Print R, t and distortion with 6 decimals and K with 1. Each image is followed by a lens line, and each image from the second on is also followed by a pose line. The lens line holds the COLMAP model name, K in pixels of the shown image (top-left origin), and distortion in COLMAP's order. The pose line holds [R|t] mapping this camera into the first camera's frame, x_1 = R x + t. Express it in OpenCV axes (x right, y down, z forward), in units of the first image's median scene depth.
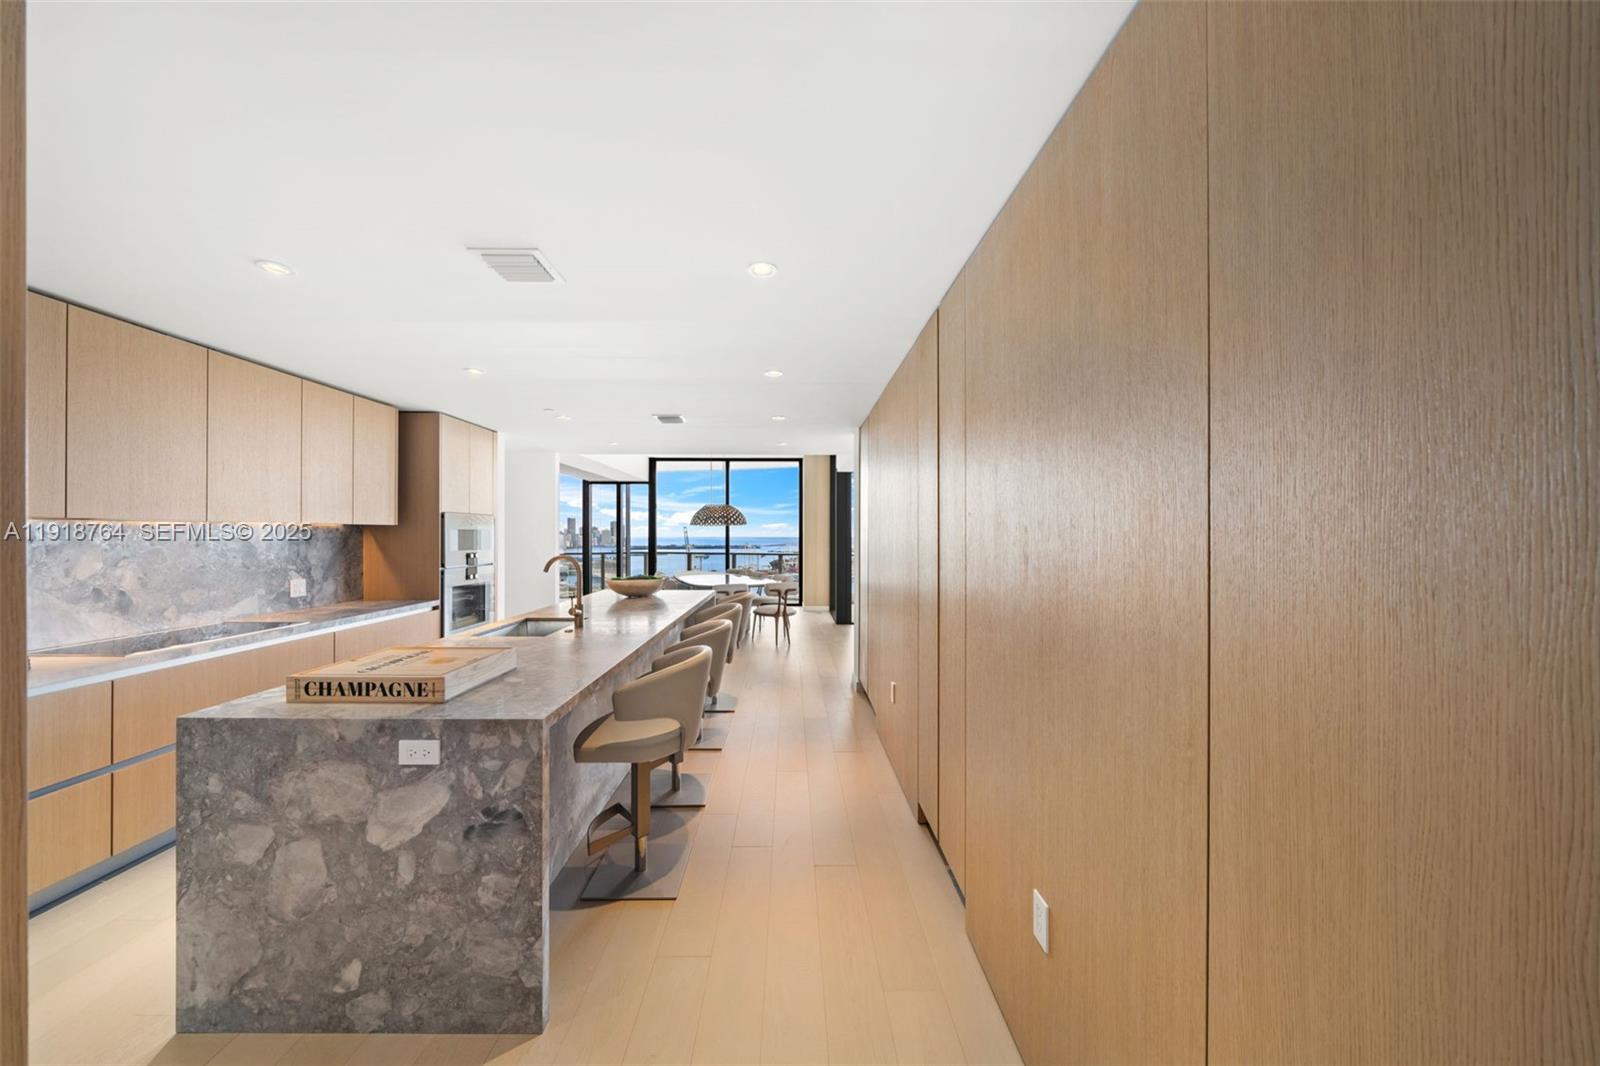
lens RADIAL K [[617.5, 0, 772.0], [0, 617.5, 537.8], [0, 0, 1]] dist [0.000472, 0.000181]
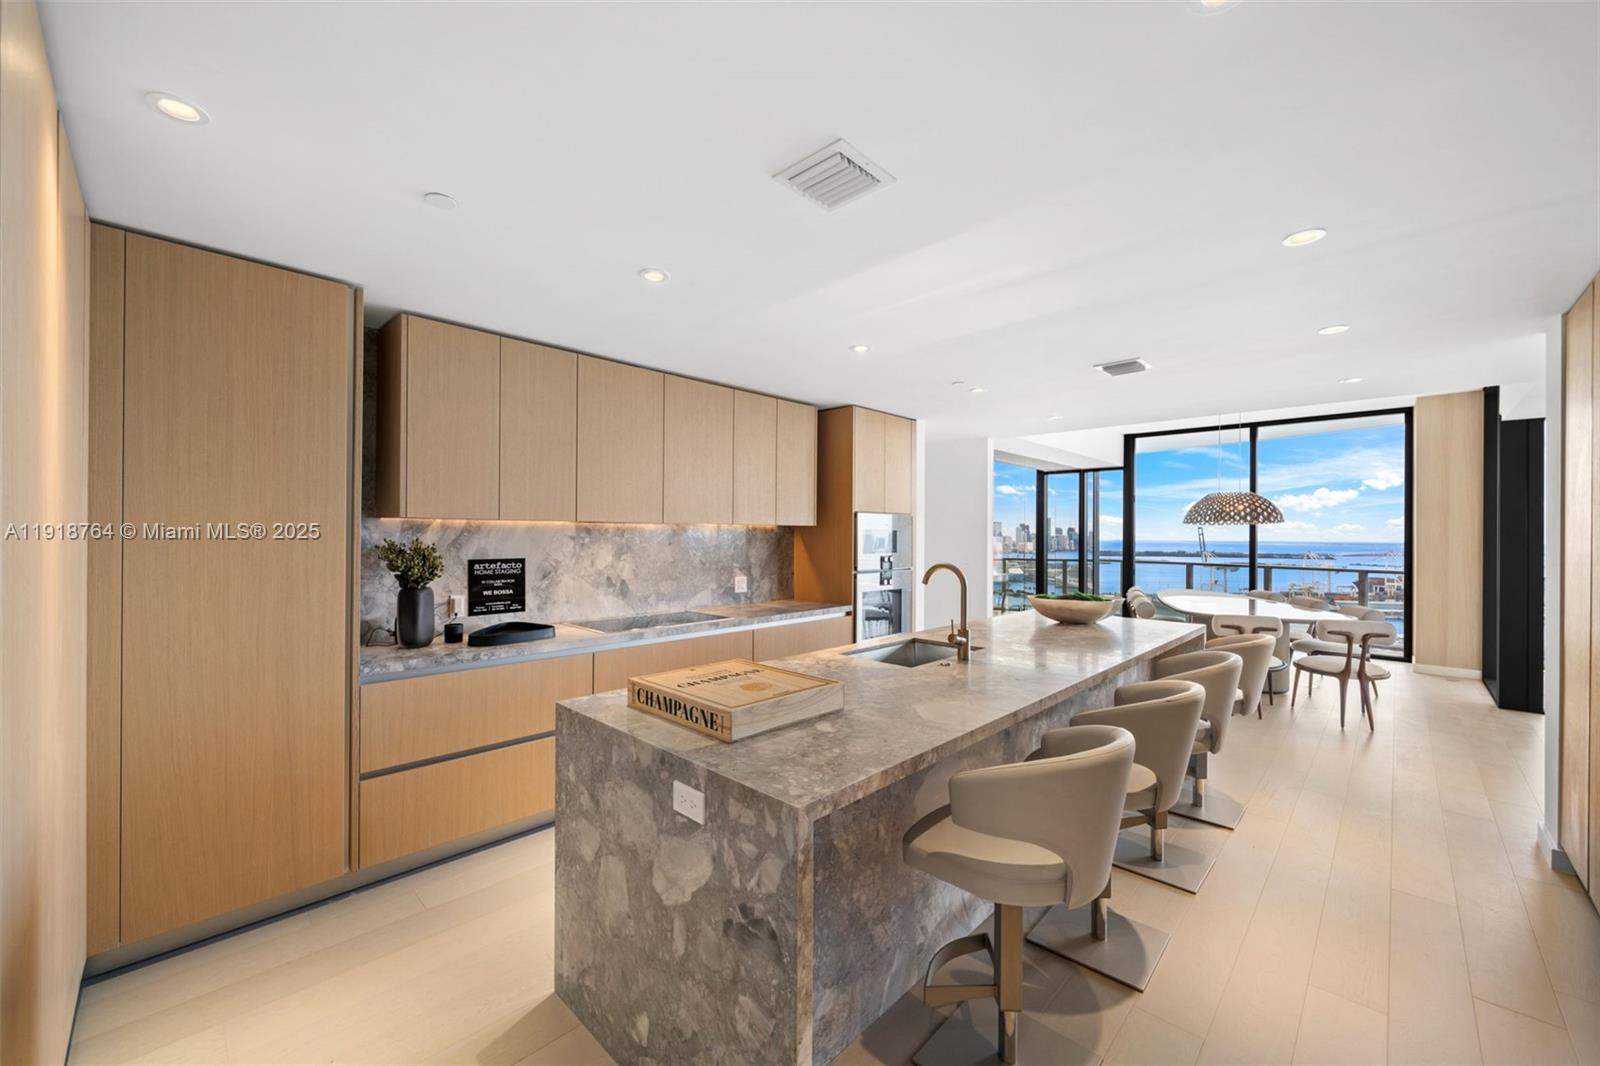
lens RADIAL K [[617.5, 0, 796.8], [0, 617.5, 536.5], [0, 0, 1]] dist [0.000472, 0.000181]
pose [[0.720216, 0.005642, -0.693727, 0.054203], [-0.009131, 0.999957, -0.001348, -0.002253], [0.693690, 0.007305, 0.720237, 0.285388]]
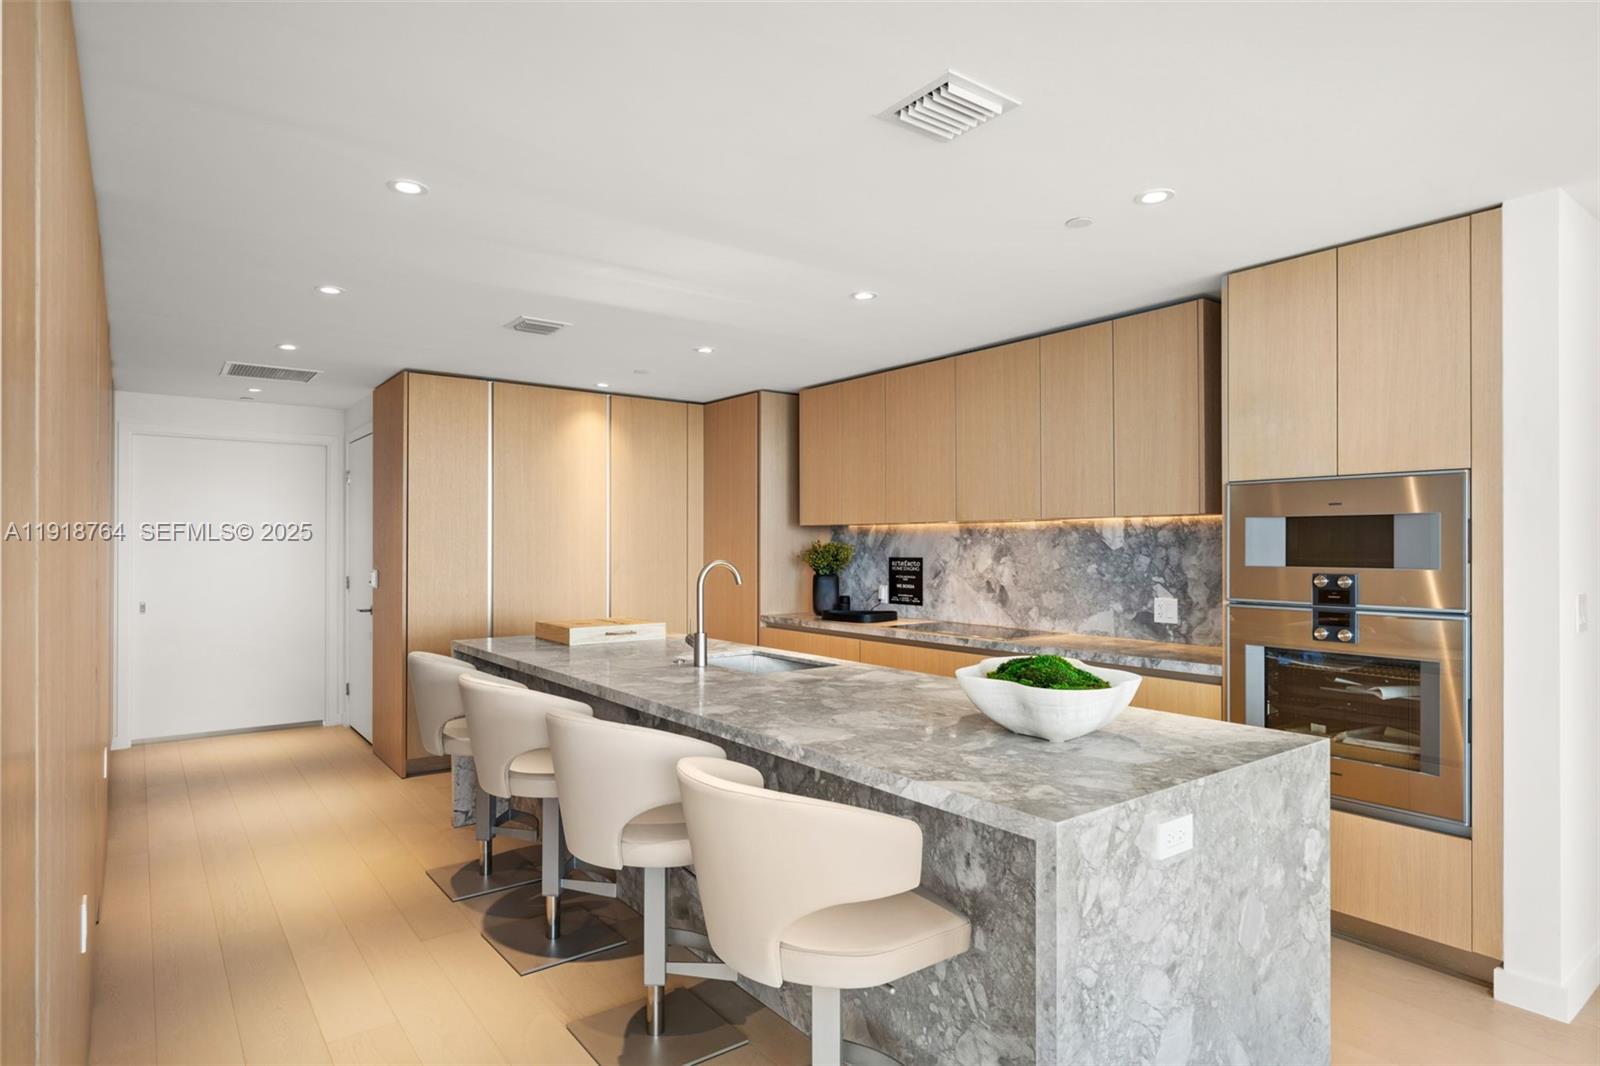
lens RADIAL K [[889.3, 0, 802.2], [0, 889.3, 528.1], [0, 0, 1]] dist [-0.002643, -0.001959]
pose [[-0.785493, -0.006633, -0.618835, 0.183320], [0.000551, 0.999935, -0.011417, 0.000158], [0.618870, -0.009309, -0.785438, 1.646706]]
